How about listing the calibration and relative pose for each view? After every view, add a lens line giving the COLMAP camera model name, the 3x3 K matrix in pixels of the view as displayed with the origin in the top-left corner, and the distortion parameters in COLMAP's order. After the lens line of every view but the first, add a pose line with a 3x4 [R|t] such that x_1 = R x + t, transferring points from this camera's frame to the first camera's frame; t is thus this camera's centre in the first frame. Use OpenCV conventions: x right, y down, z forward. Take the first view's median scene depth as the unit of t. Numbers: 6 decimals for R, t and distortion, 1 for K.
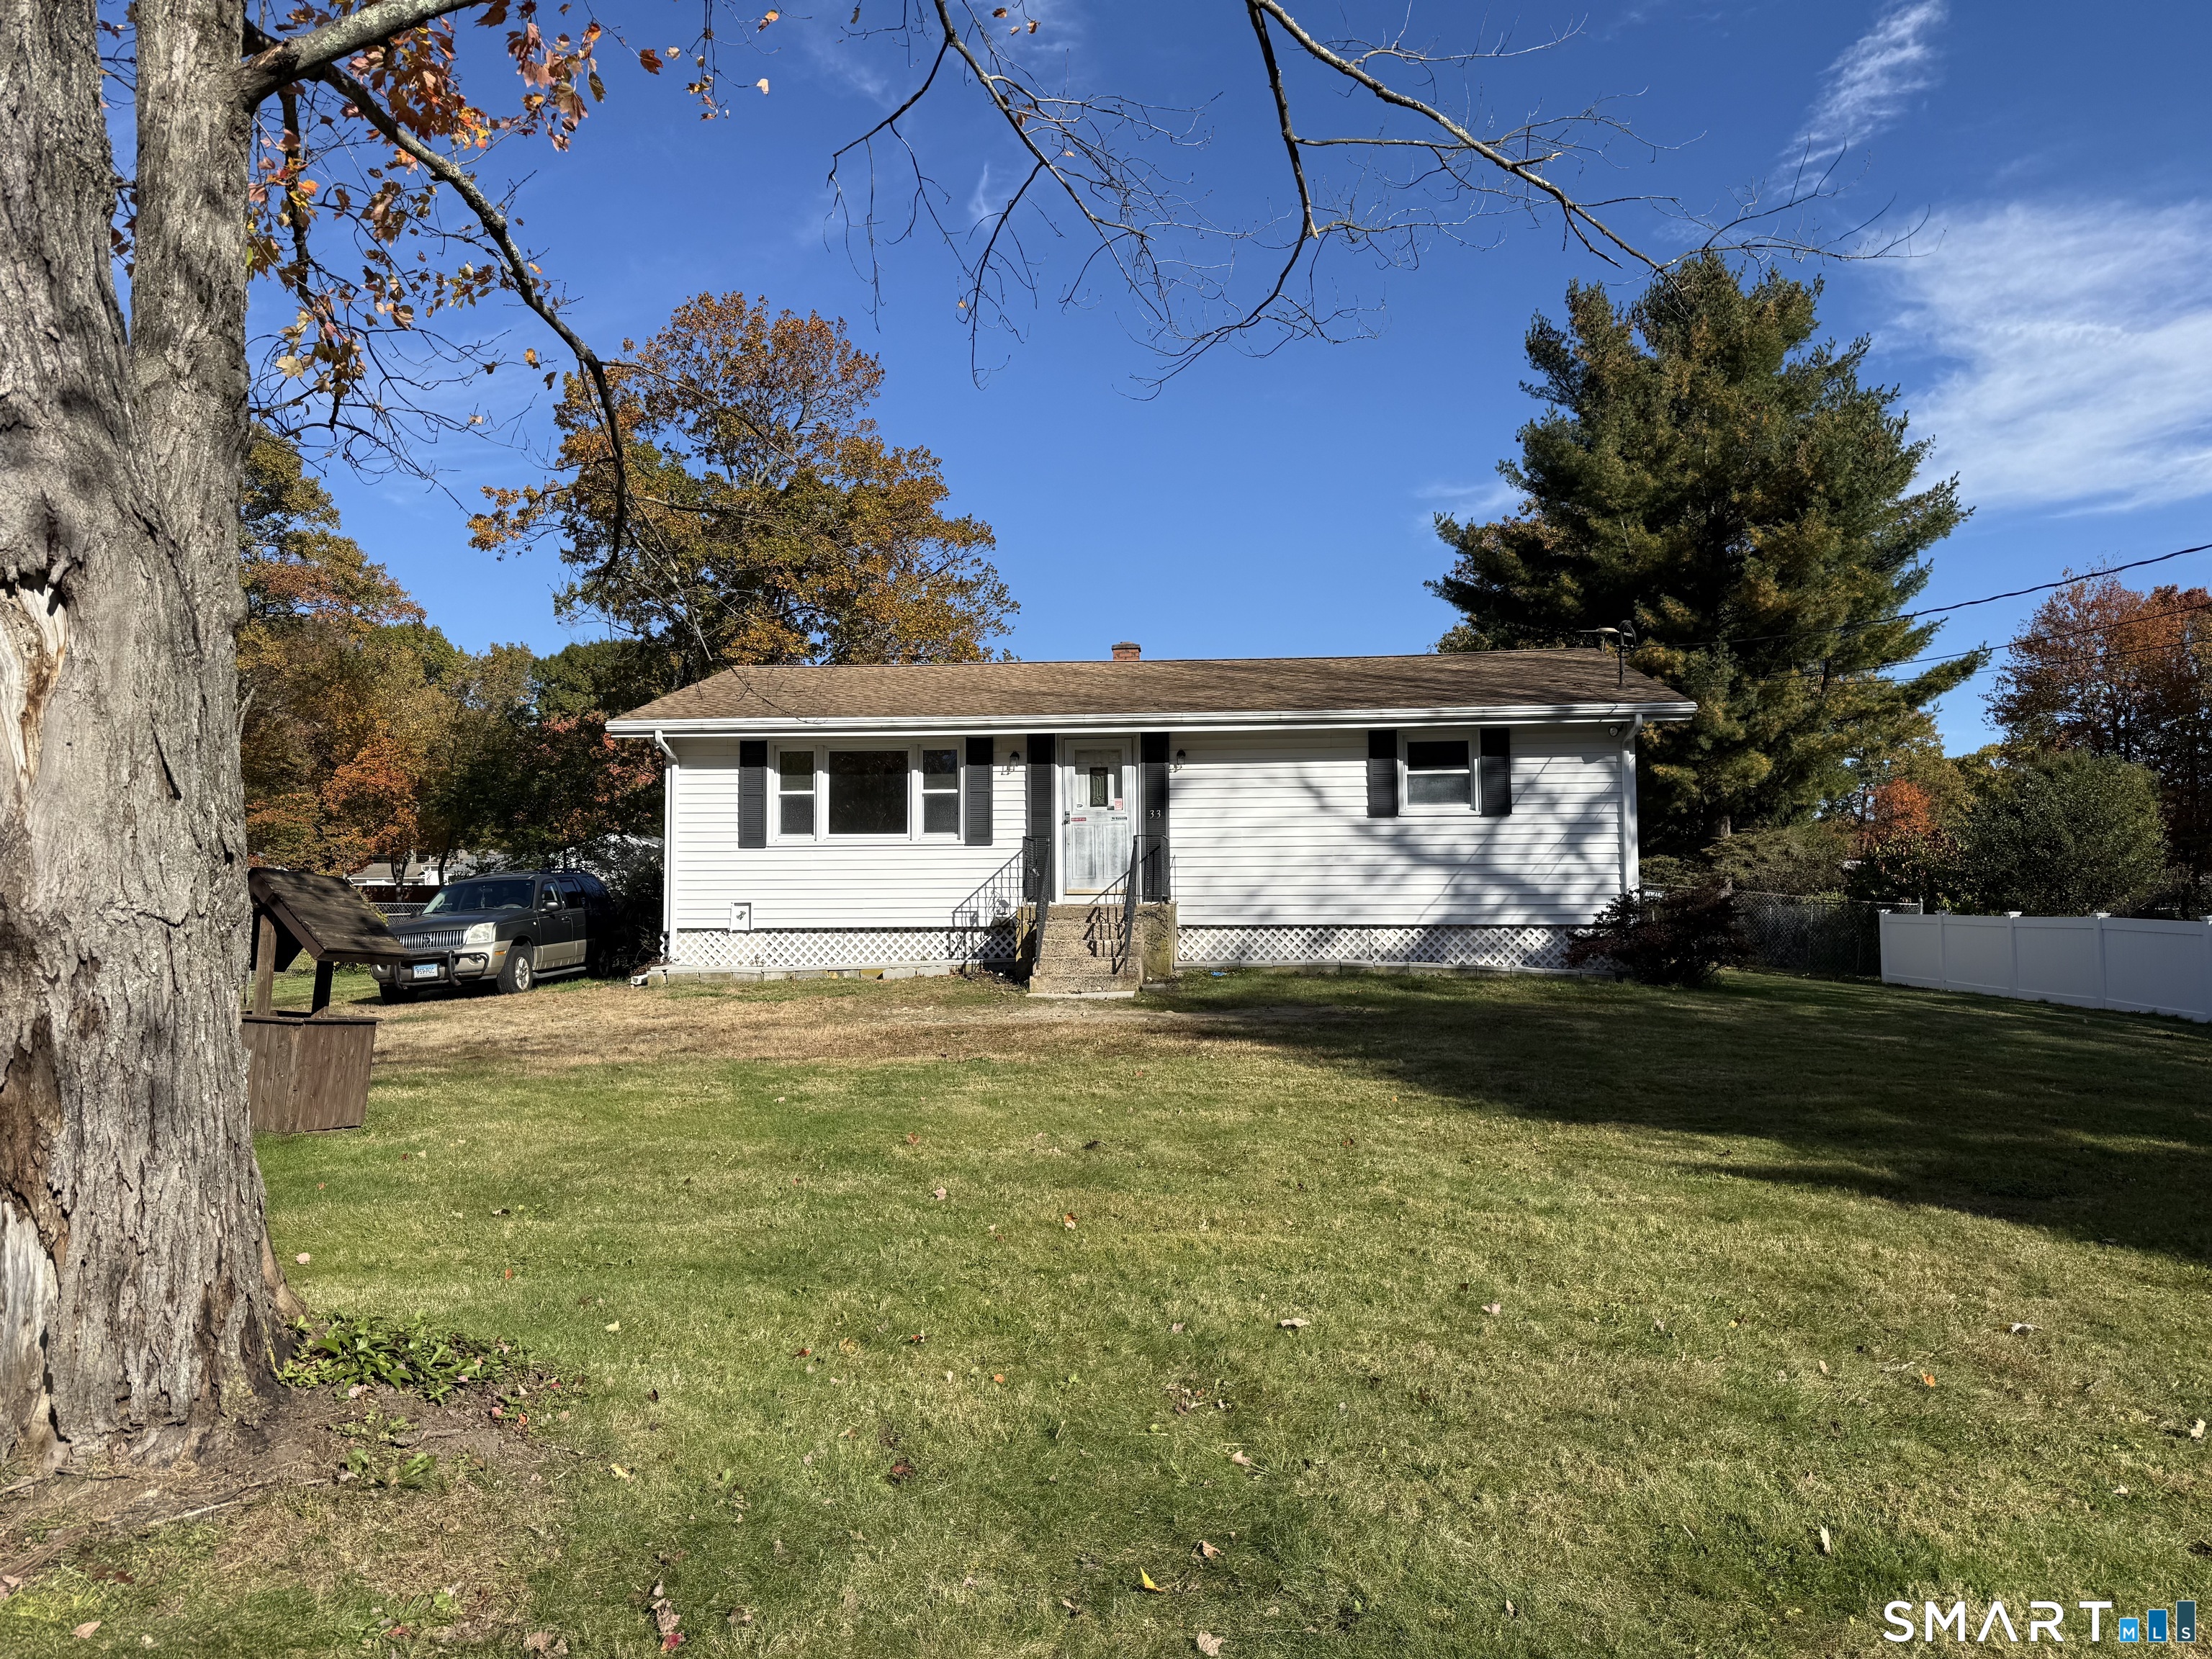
lens RADIAL K [[1552.3, 0, 1104.5], [0, 1552.3, 999.0], [0, 0, 1]] dist [0.121910, -0.152587]
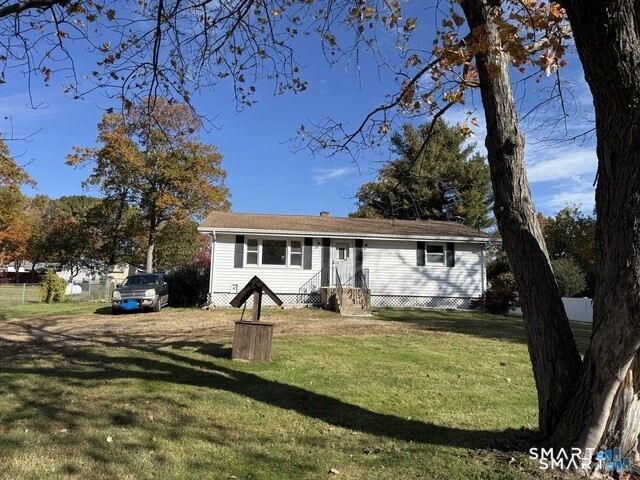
lens RADIAL K [[449.1, 0, 319.6], [0, 449.1, 289.0], [0, 0, 1]] dist [0.121910, -0.152587]
pose [[0.973615, 0.027621, 0.226518, -0.274055], [-0.015978, 0.998463, -0.053073, -0.005831], [-0.227636, 0.048054, 0.972560, 0.055544]]
